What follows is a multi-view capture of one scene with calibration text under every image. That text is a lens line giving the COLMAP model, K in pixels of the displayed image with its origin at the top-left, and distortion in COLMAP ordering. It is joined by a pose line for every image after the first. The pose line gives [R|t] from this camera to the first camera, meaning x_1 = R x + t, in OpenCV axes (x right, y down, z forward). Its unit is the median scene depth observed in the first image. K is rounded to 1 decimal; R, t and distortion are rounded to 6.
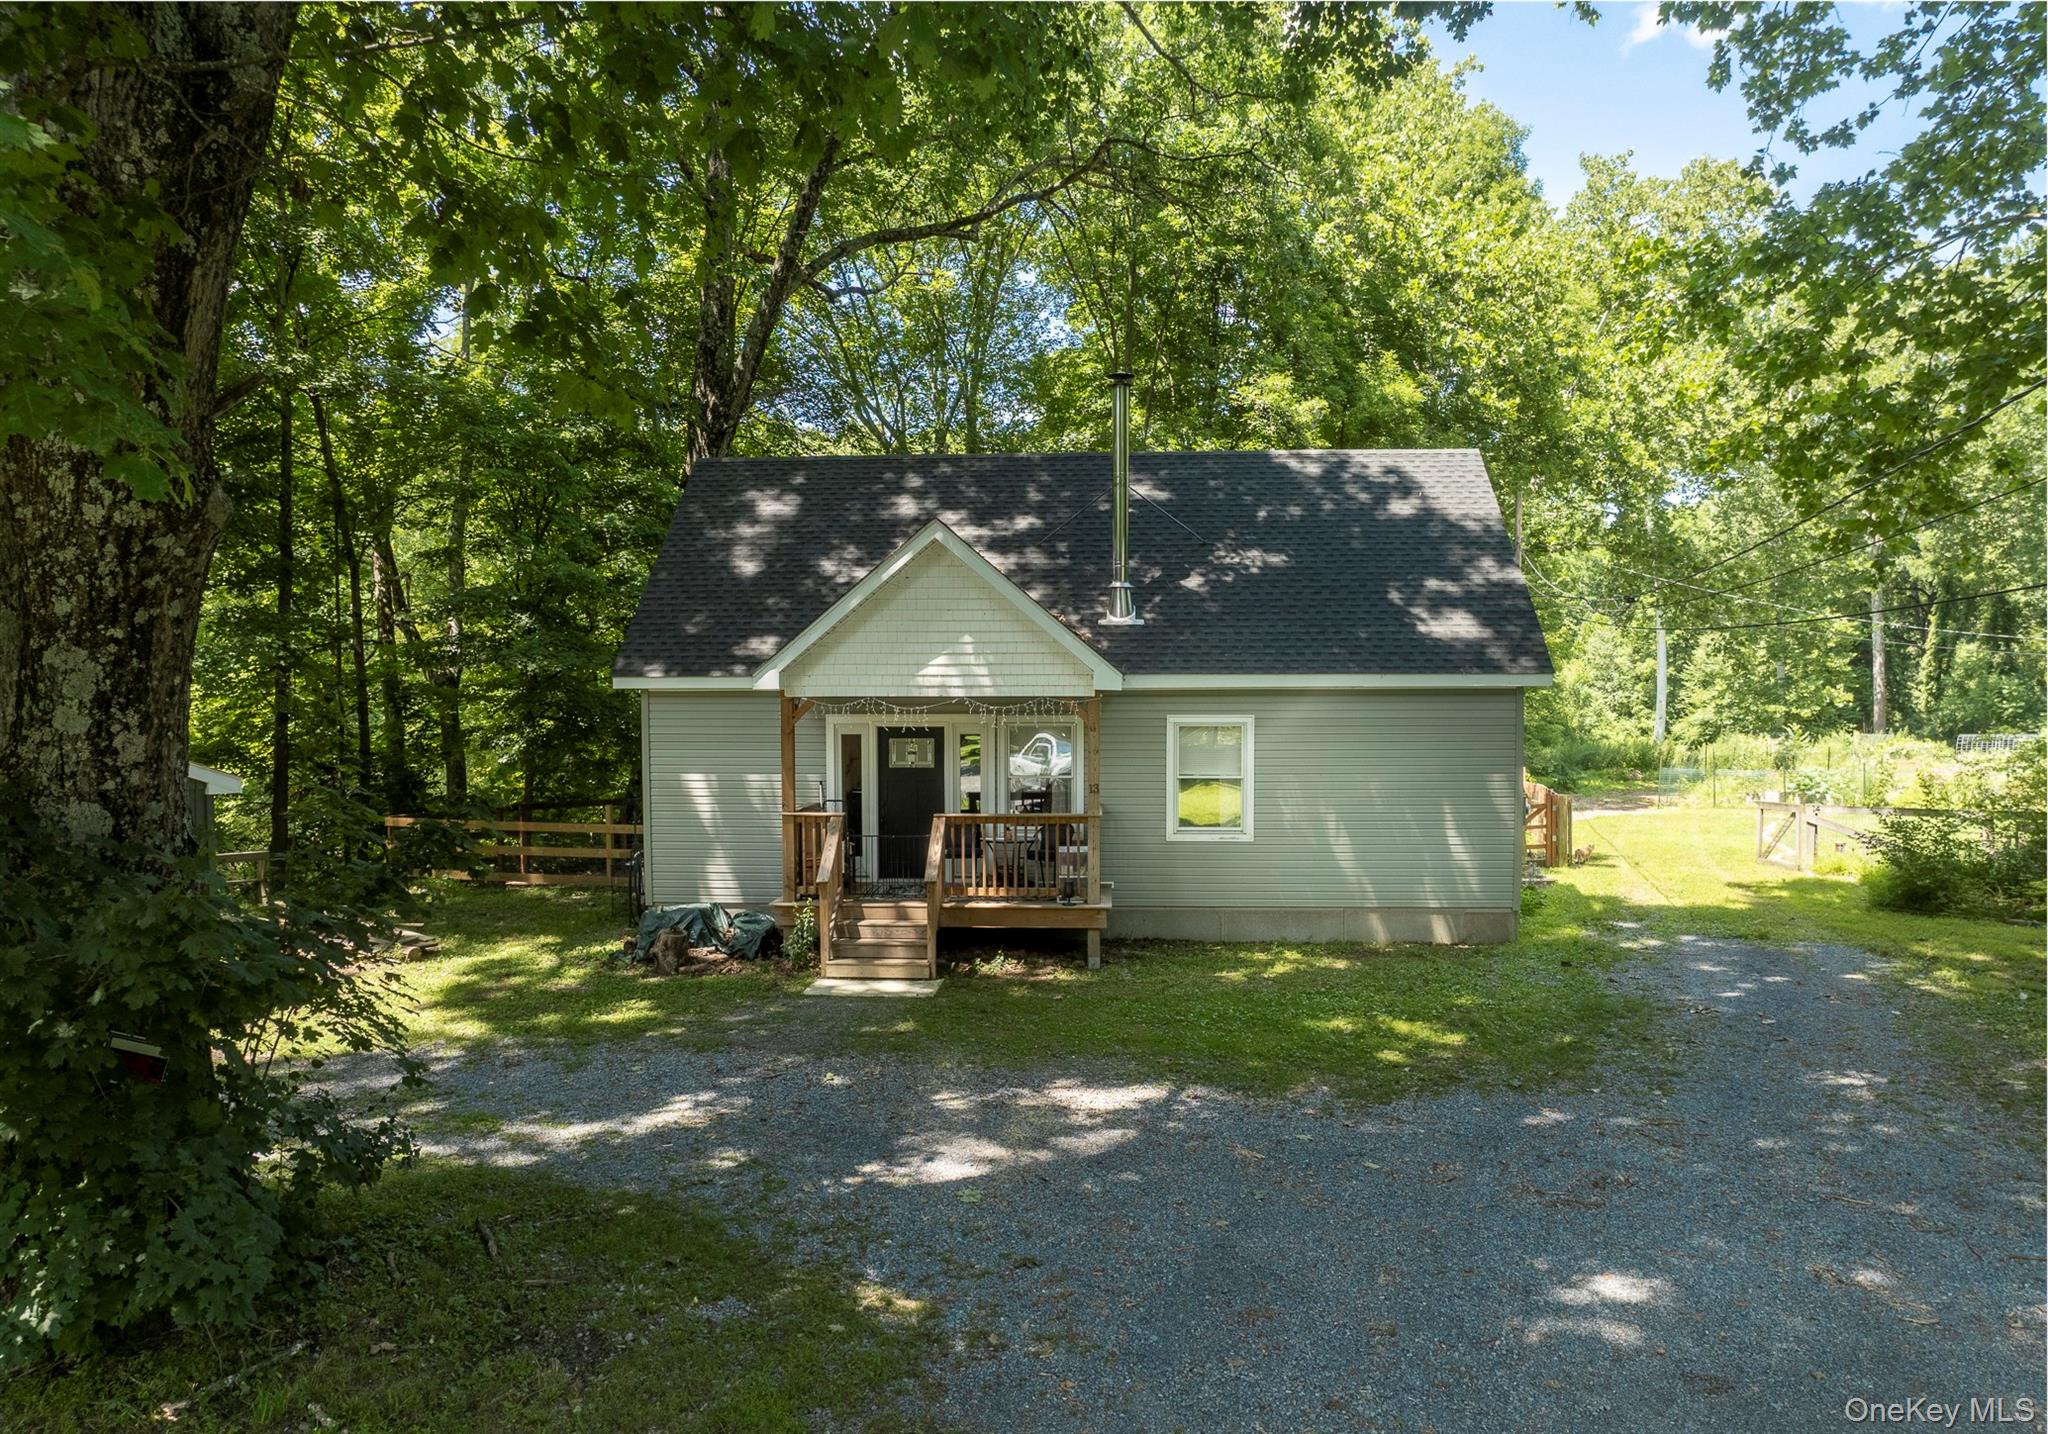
lens RADIAL K [[1435.8, 0, 1024.2], [0, 1435.8, 715.2], [0, 0, 1]] dist [-0.008426, -0.000577]
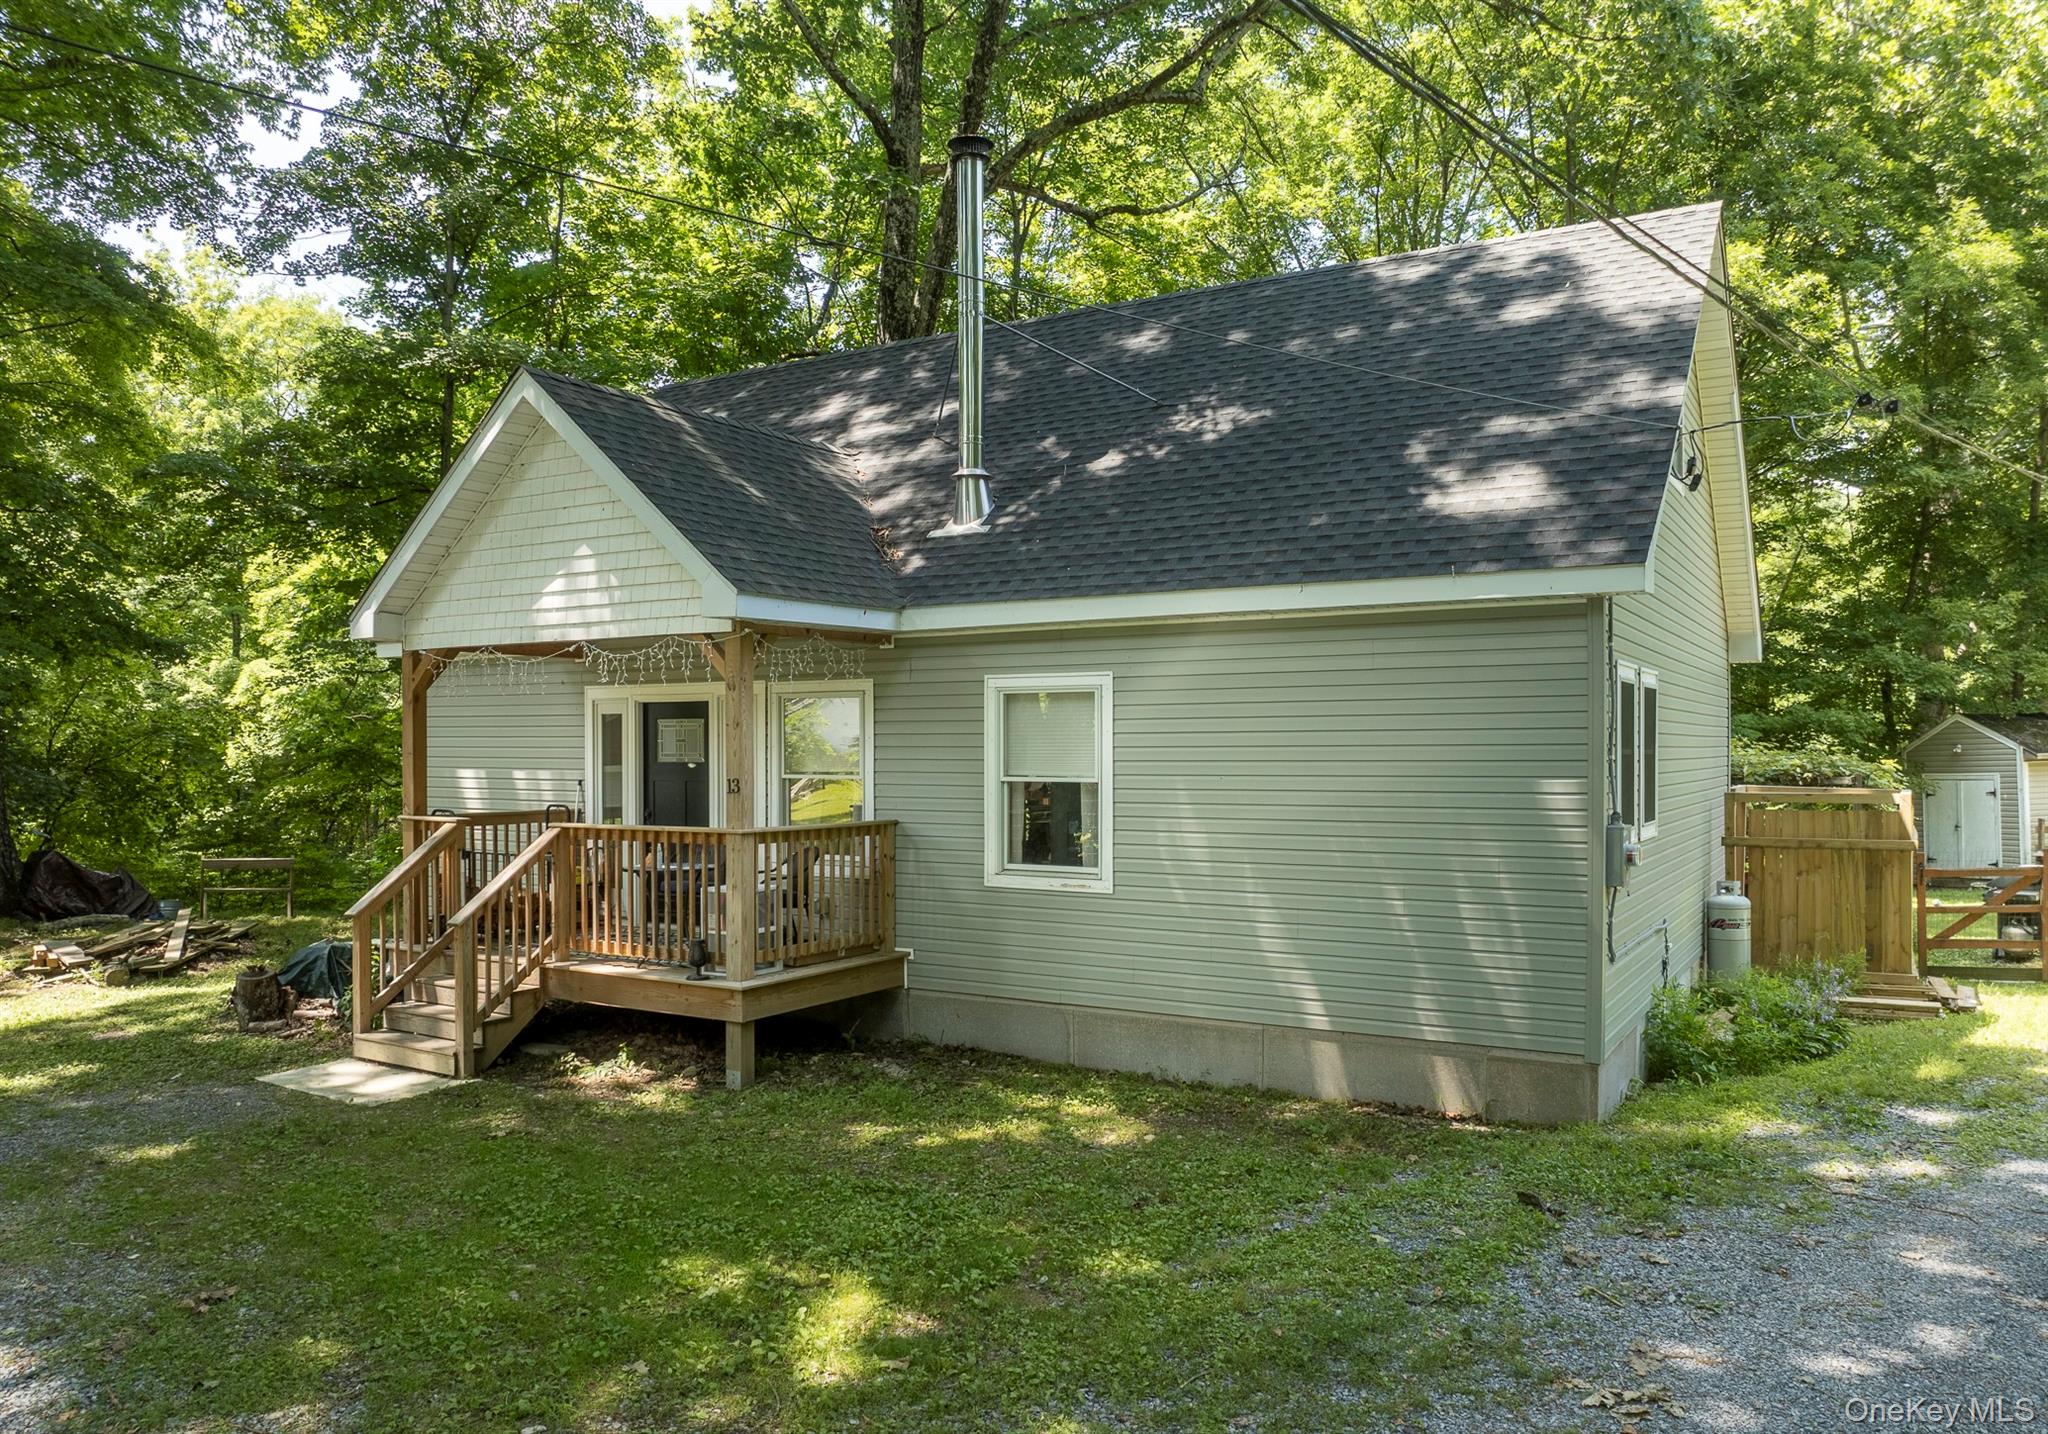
lens RADIAL K [[1435.8, 0, 1024.5], [0, 1435.8, 725.7], [0, 0, 1]] dist [-0.008426, -0.000577]
pose [[0.889465, -0.003431, -0.456989, 0.386988], [-0.008632, 0.999667, -0.024307, 0.035366], [0.456921, 0.025565, 0.889140, 0.474902]]
